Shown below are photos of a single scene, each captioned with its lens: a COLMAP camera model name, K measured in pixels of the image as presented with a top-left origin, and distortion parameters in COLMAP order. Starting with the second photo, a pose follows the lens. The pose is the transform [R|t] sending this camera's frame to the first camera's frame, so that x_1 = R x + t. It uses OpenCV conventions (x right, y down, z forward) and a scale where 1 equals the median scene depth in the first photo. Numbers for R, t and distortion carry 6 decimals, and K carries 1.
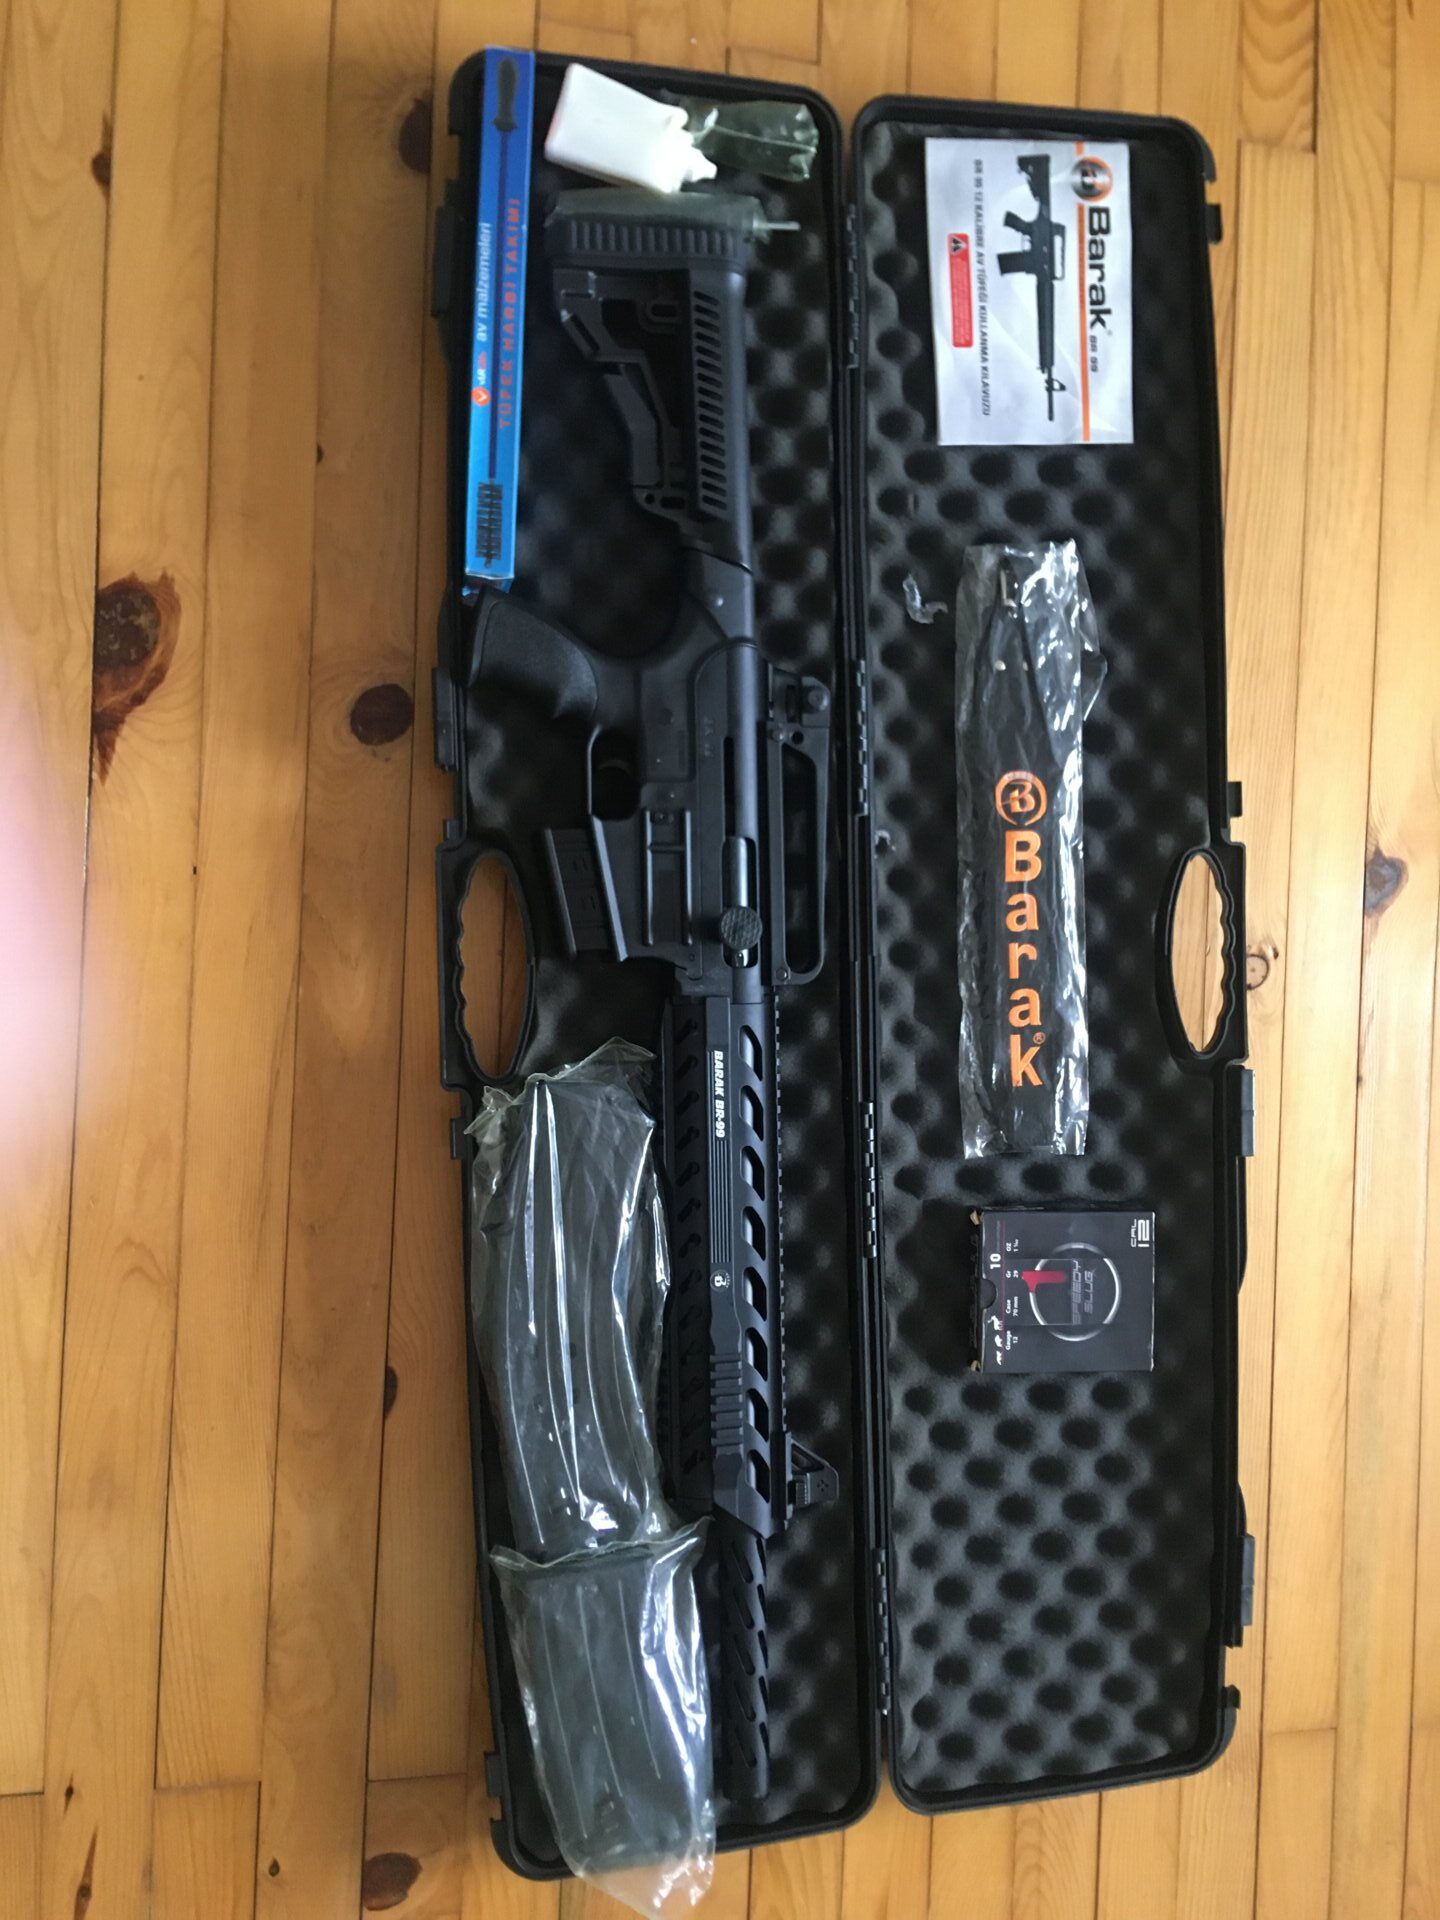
lens RADIAL K [[1593.7, 0, 713.6], [0, 1593.7, 967.2], [0, 0, 1]] dist [0.089407, -0.086291]
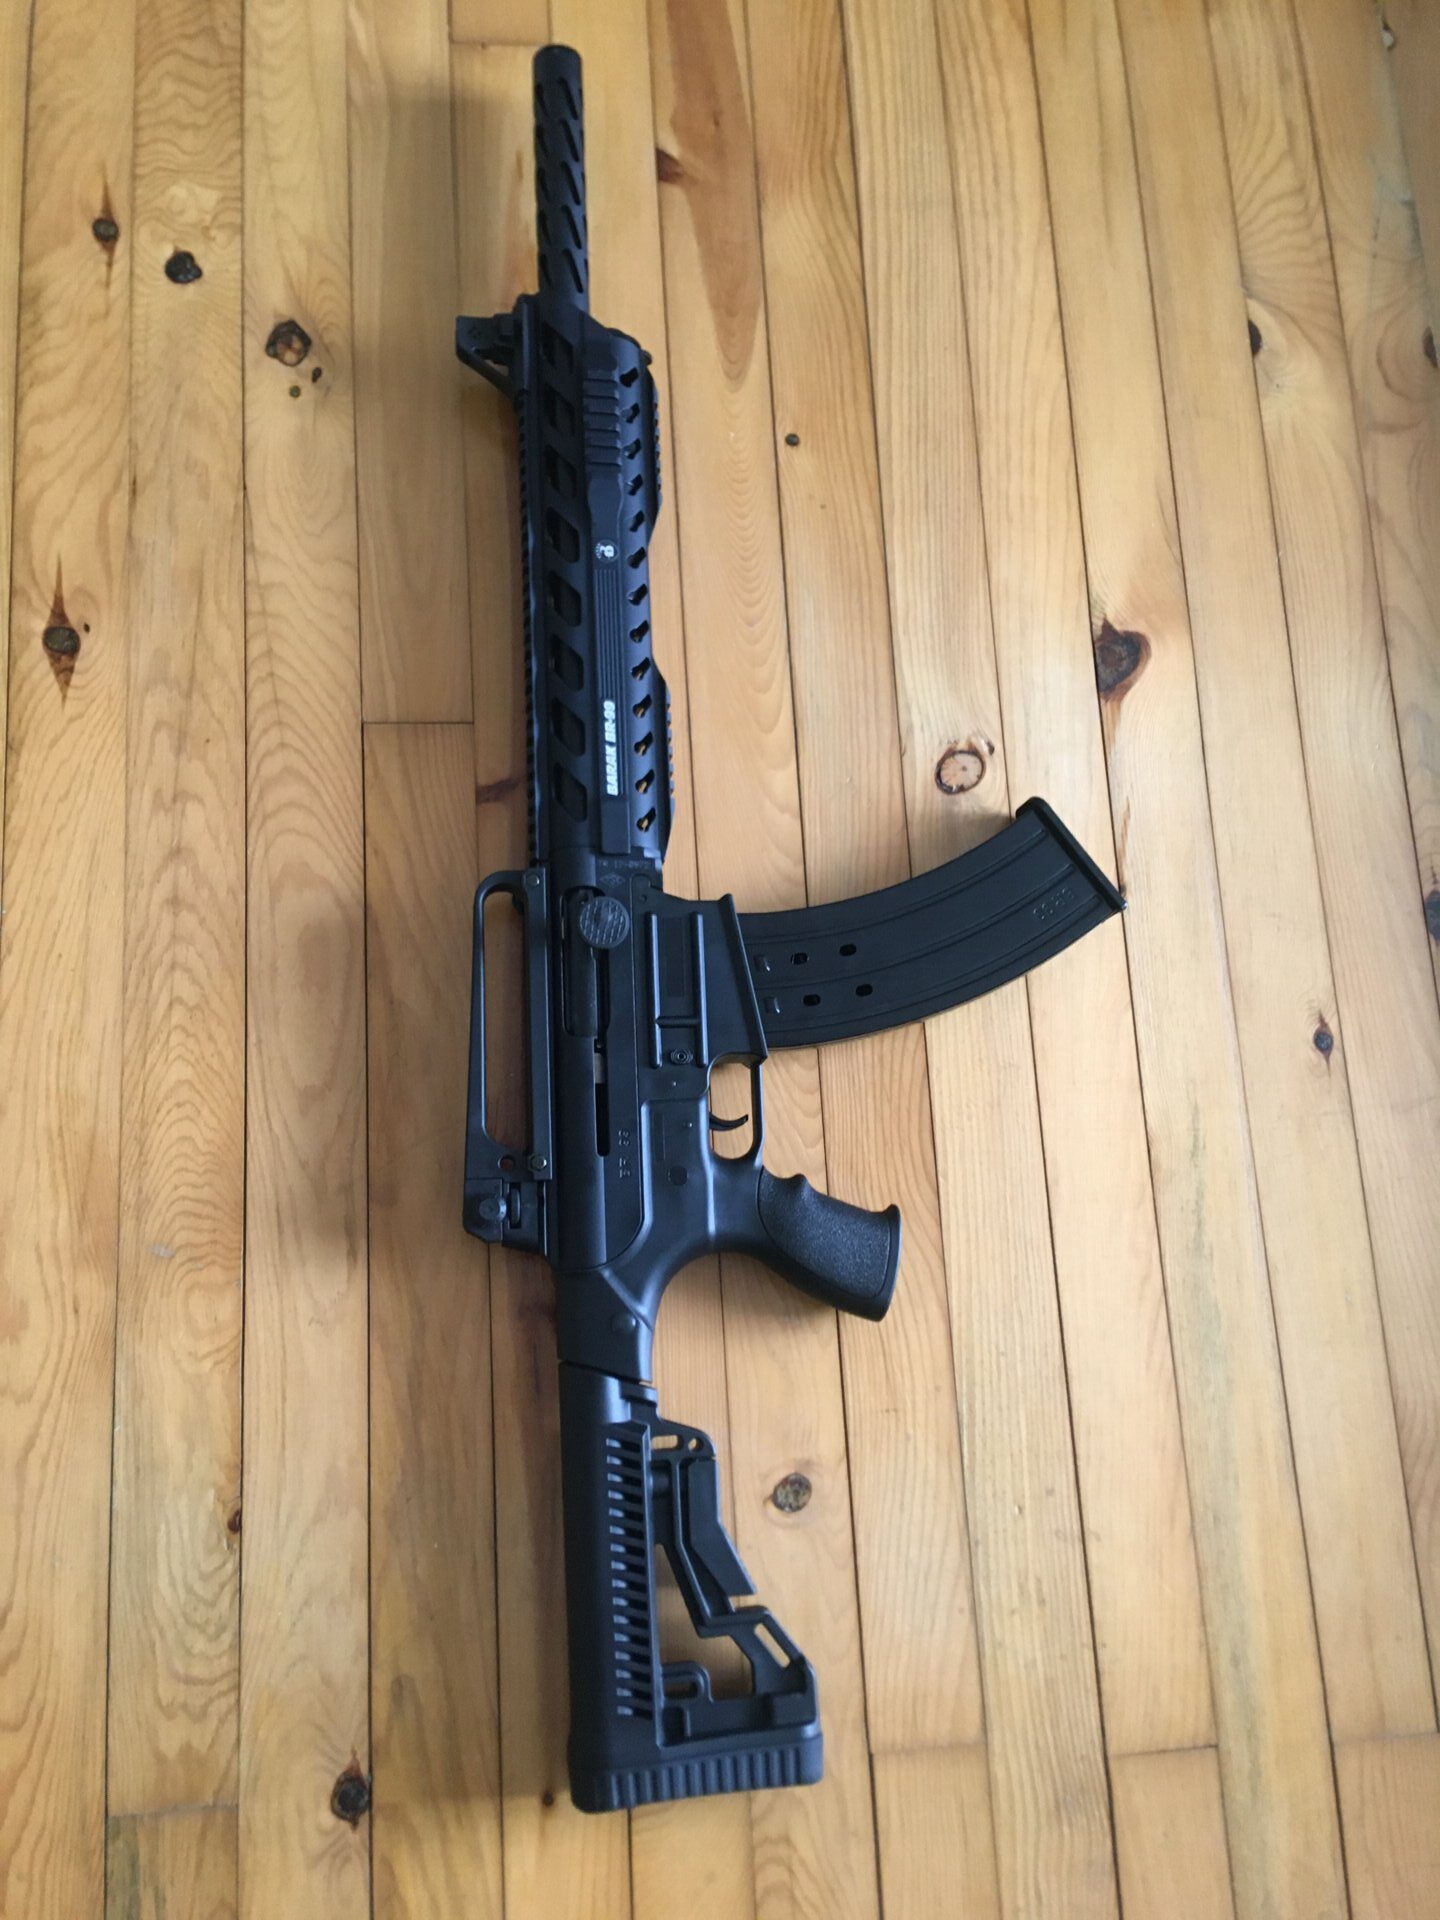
lens RADIAL K [[1593.7, 0, 715.6], [0, 1593.7, 969.7], [0, 0, 1]] dist [0.089407, -0.086291]
pose [[0.987507, -0.121350, -0.100524, 0.274635], [0.100290, 0.976050, -0.193049, 0.244585], [0.121543, 0.180555, 0.976026, 0.195643]]
